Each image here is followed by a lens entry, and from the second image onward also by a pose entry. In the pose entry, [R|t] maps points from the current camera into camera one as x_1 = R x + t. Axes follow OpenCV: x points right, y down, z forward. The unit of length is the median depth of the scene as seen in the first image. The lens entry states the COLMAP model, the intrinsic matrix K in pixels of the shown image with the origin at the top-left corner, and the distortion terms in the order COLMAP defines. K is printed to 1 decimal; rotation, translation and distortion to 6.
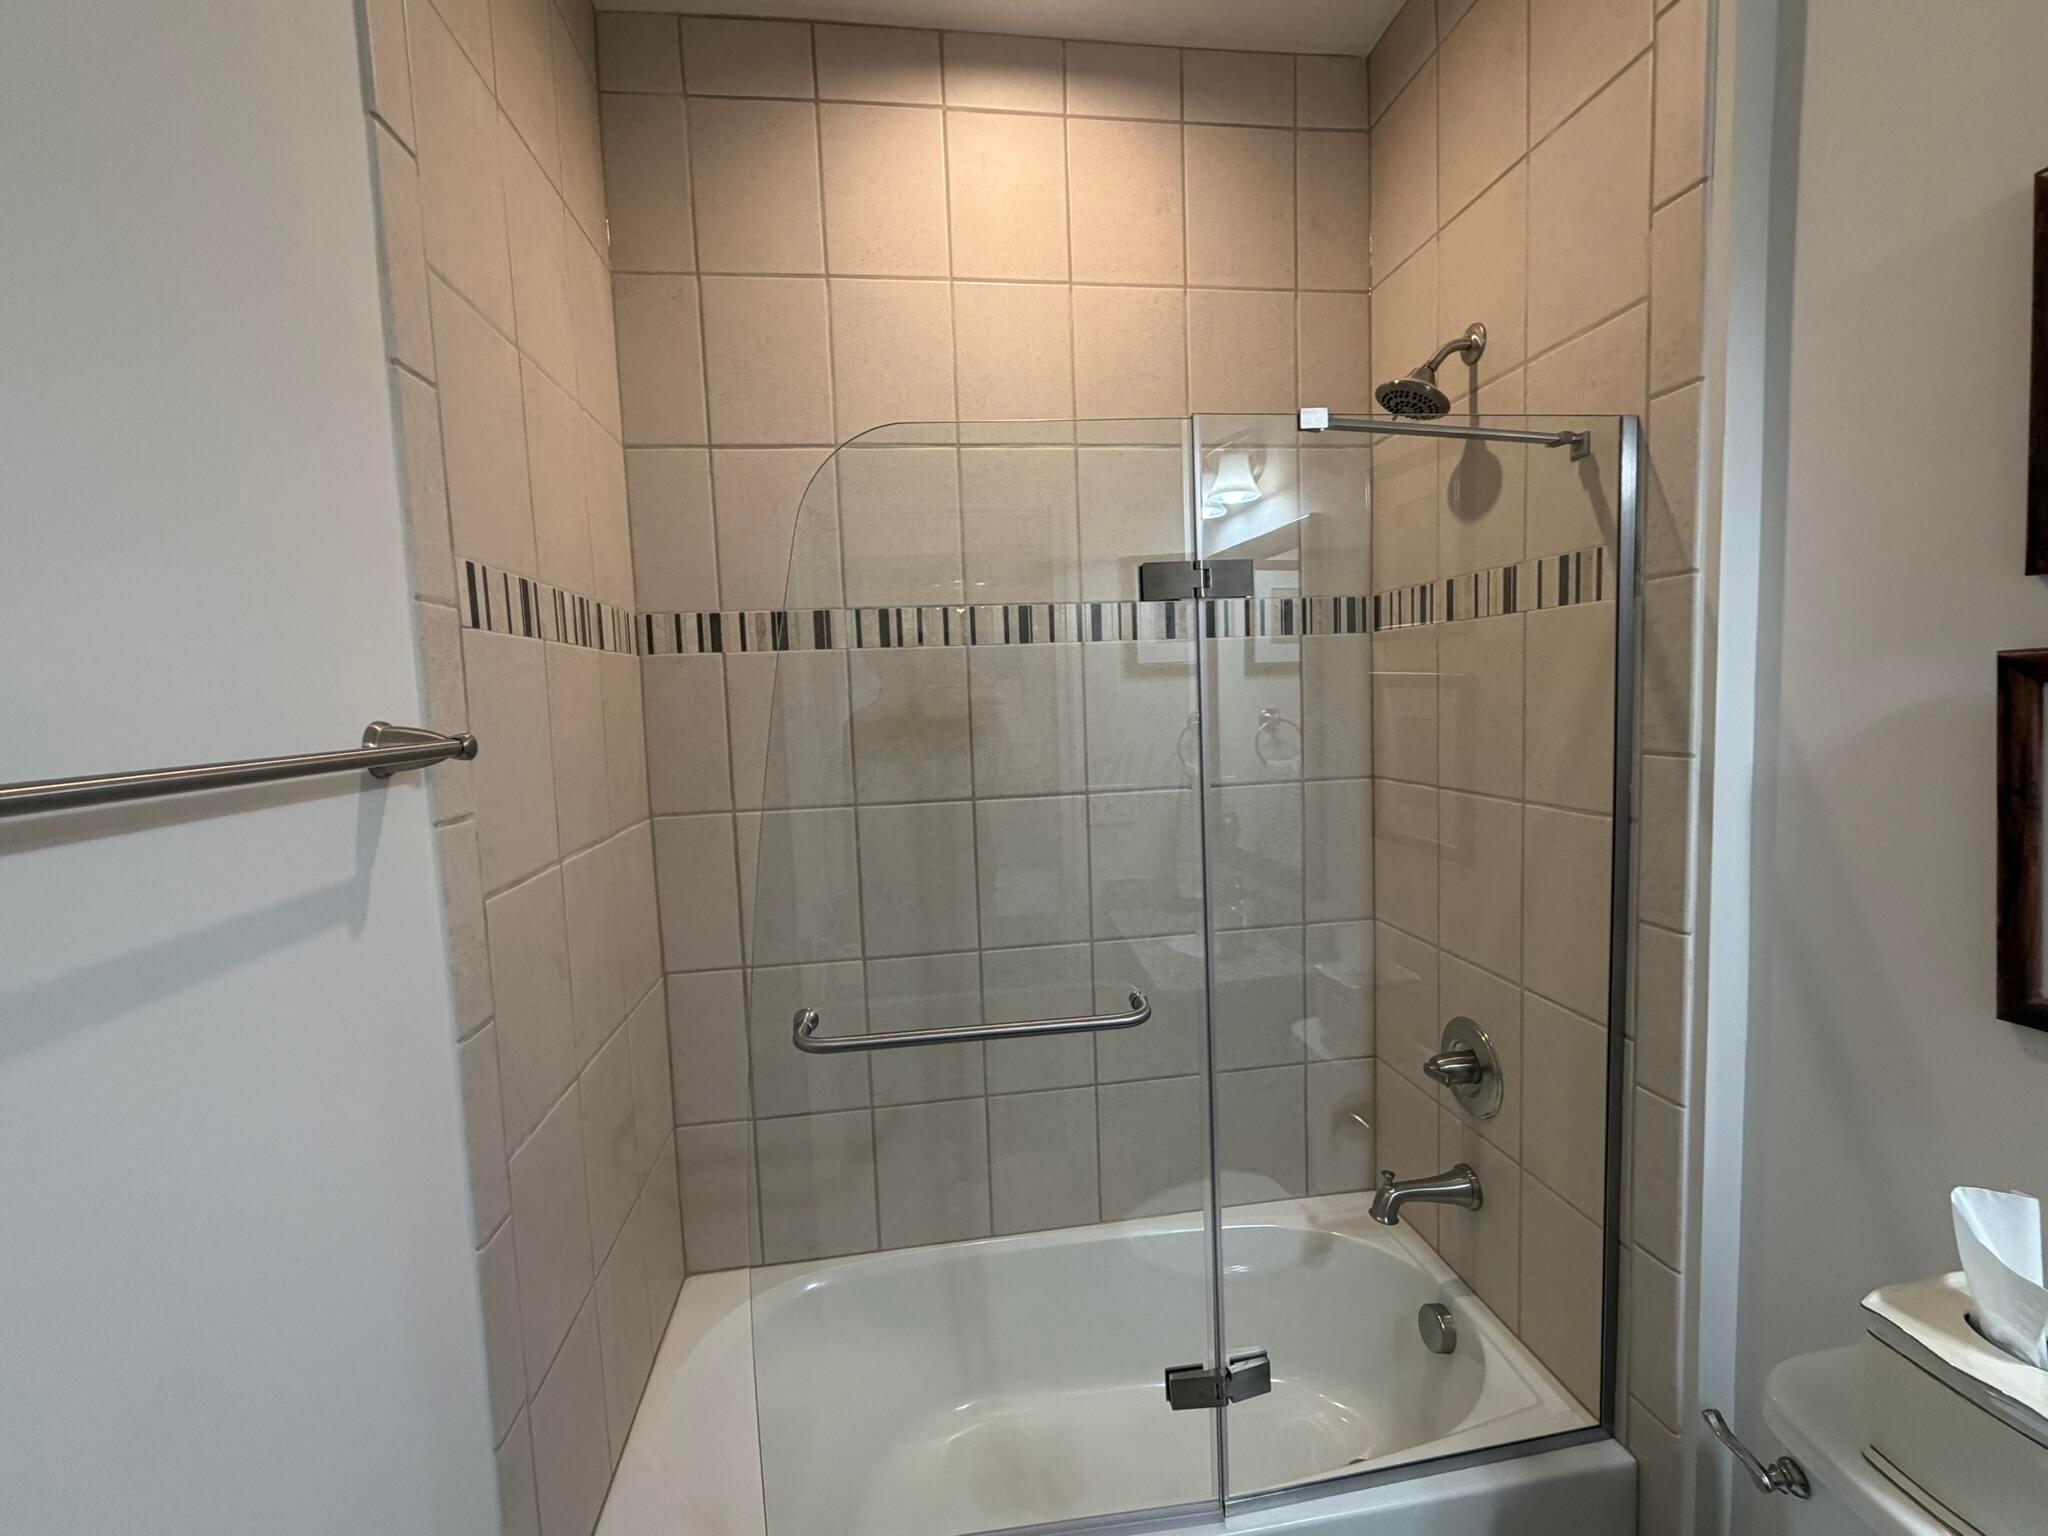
lens RADIAL K [[898.9, 0, 1004.3], [0, 898.9, 762.1], [0, 0, 1]] dist [0.002378, -0.000965]
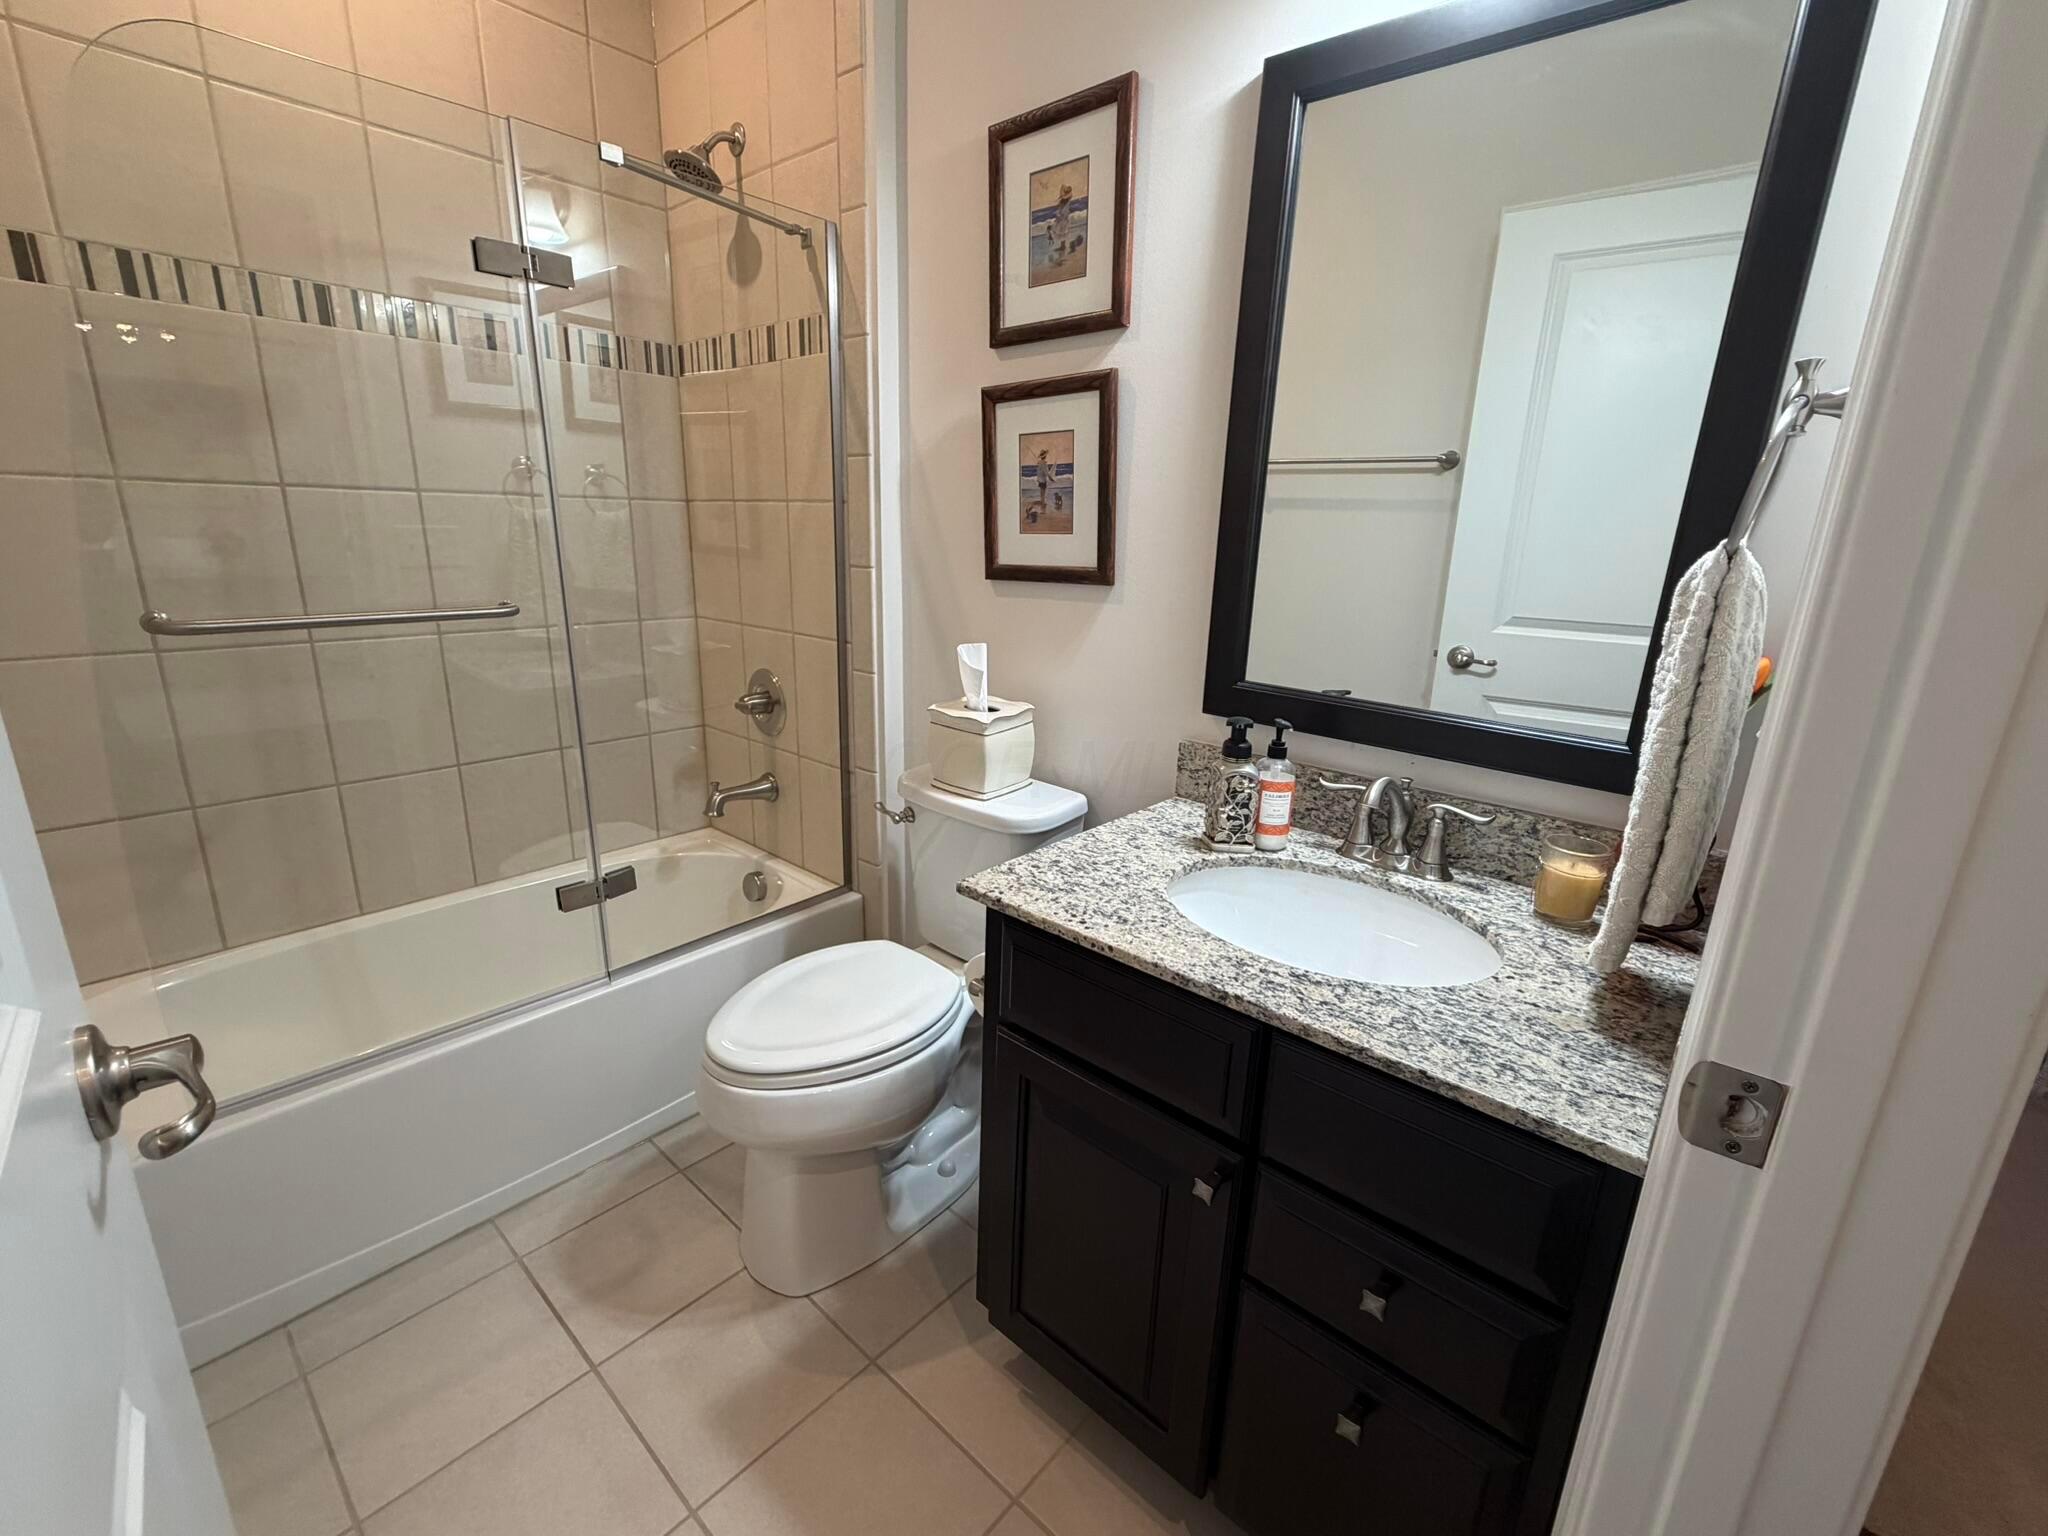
lens RADIAL K [[898.9, 0, 1033.4], [0, 898.9, 764.6], [0, 0, 1]] dist [0.002378, -0.000965]
pose [[0.744887, -0.118565, 0.656571, -0.114559], [-0.002395, 0.983602, 0.180338, 0.177589], [-0.667186, -0.135904, 0.732388, -0.340729]]
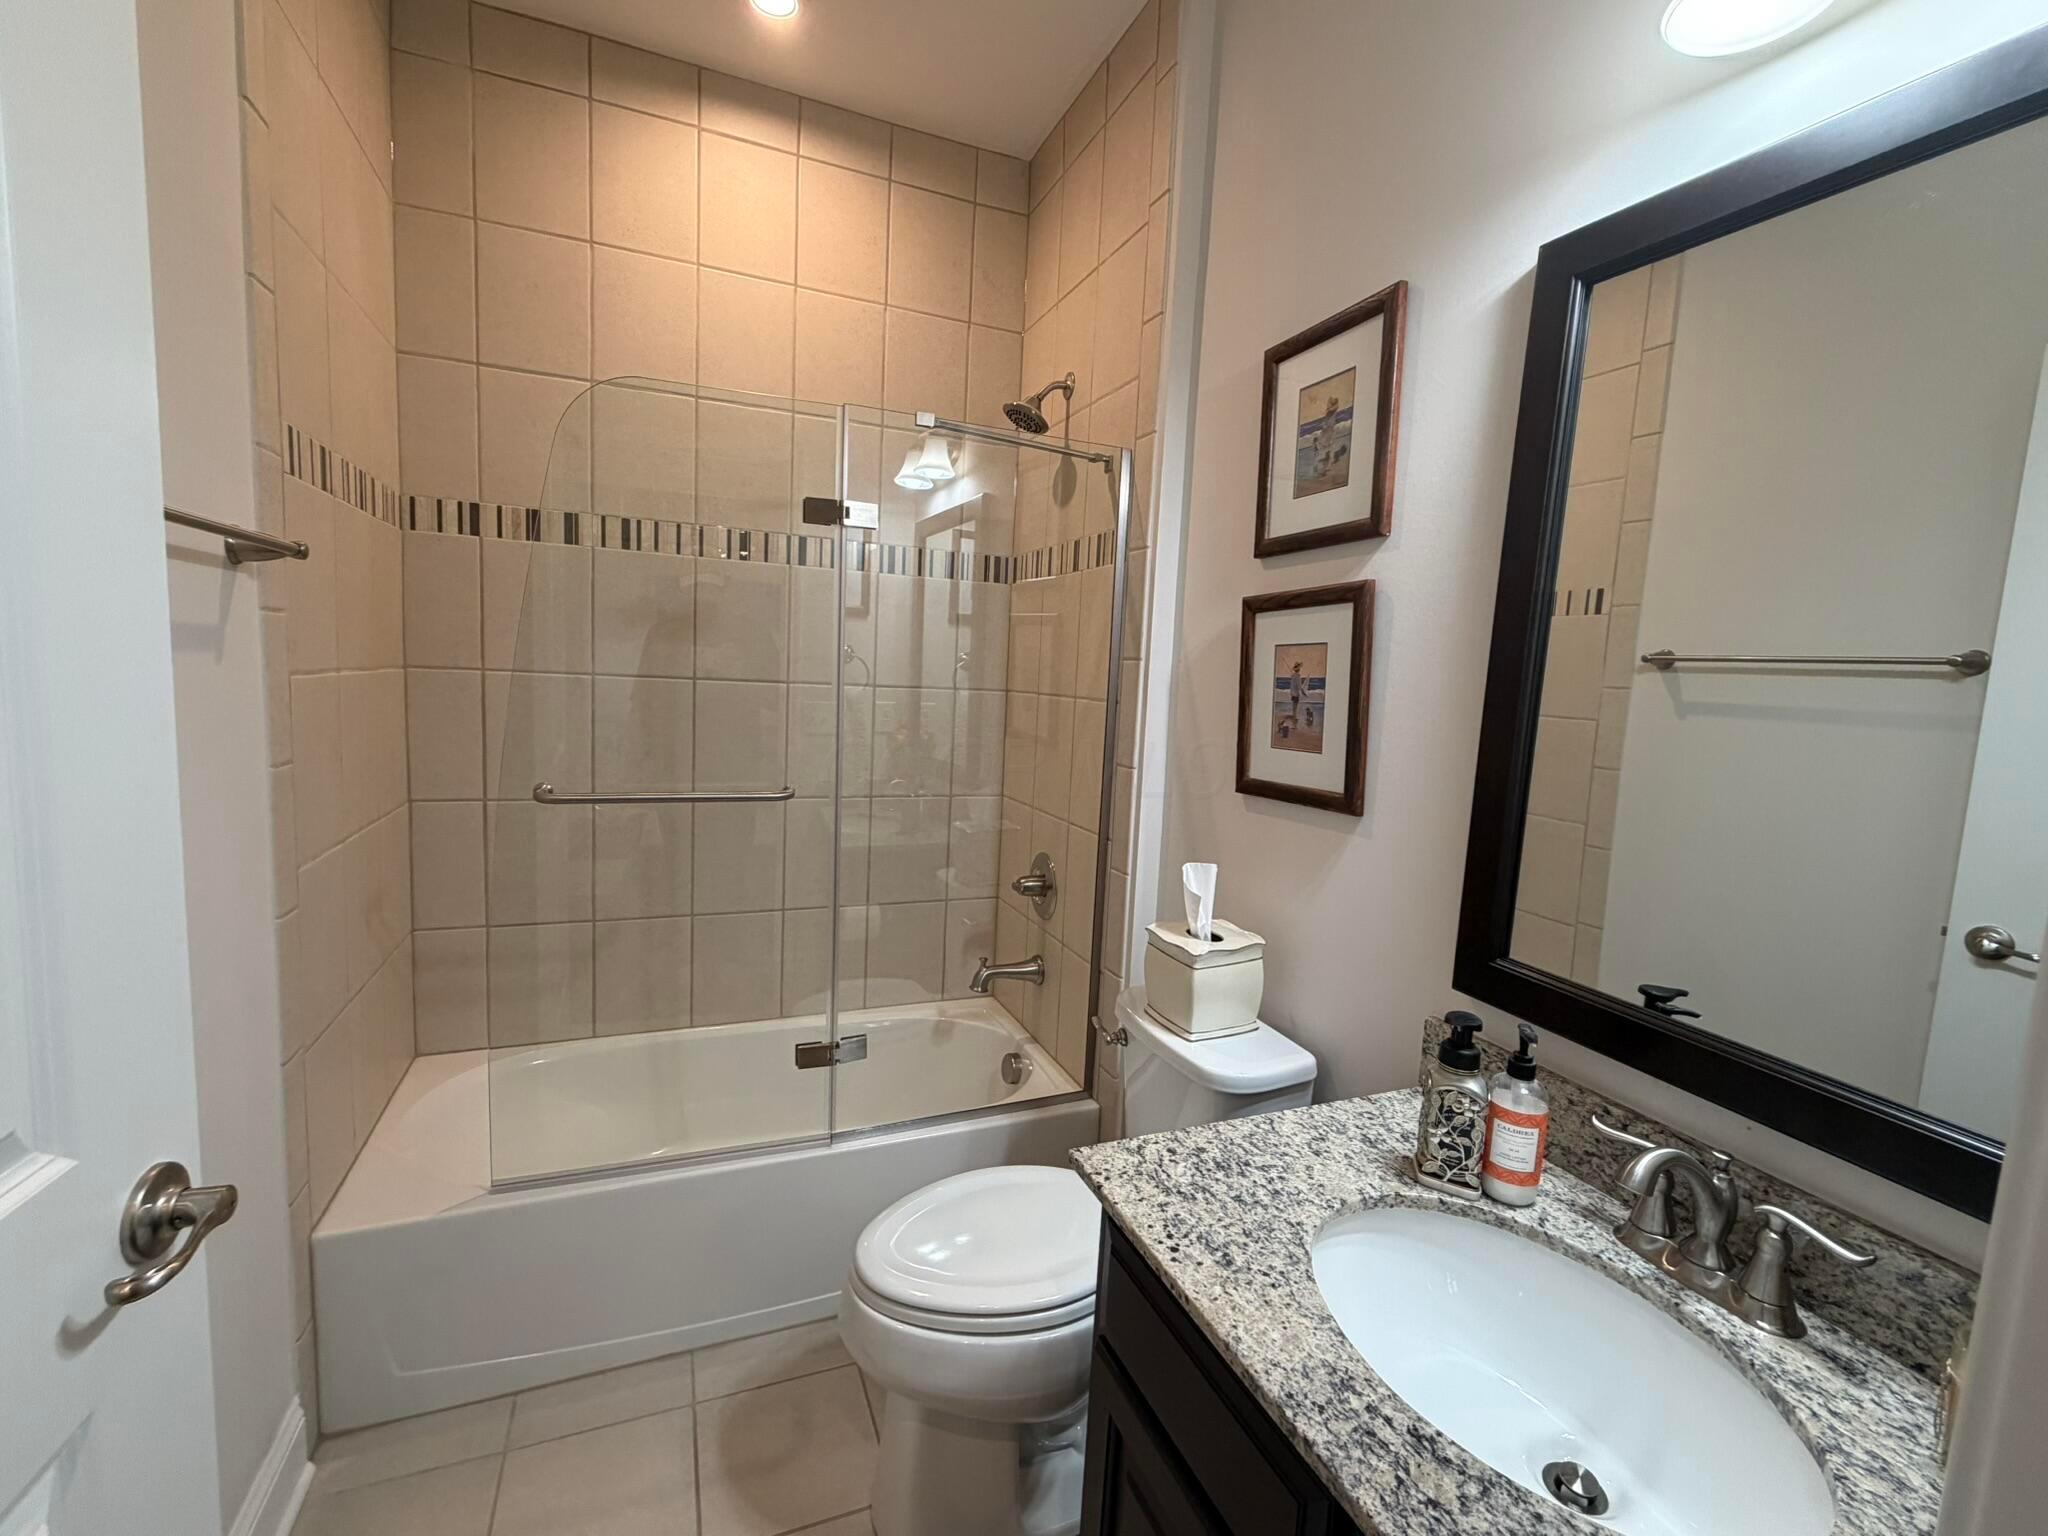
lens RADIAL K [[898.9, 0, 1017.9], [0, 898.9, 761.3], [0, 0, 1]] dist [0.002378, -0.000965]
pose [[0.962239, 0.057659, 0.266028, 0.081158], [-0.064398, 0.997785, 0.016669, 0.117057], [-0.264478, -0.033172, 0.963821, -0.380702]]
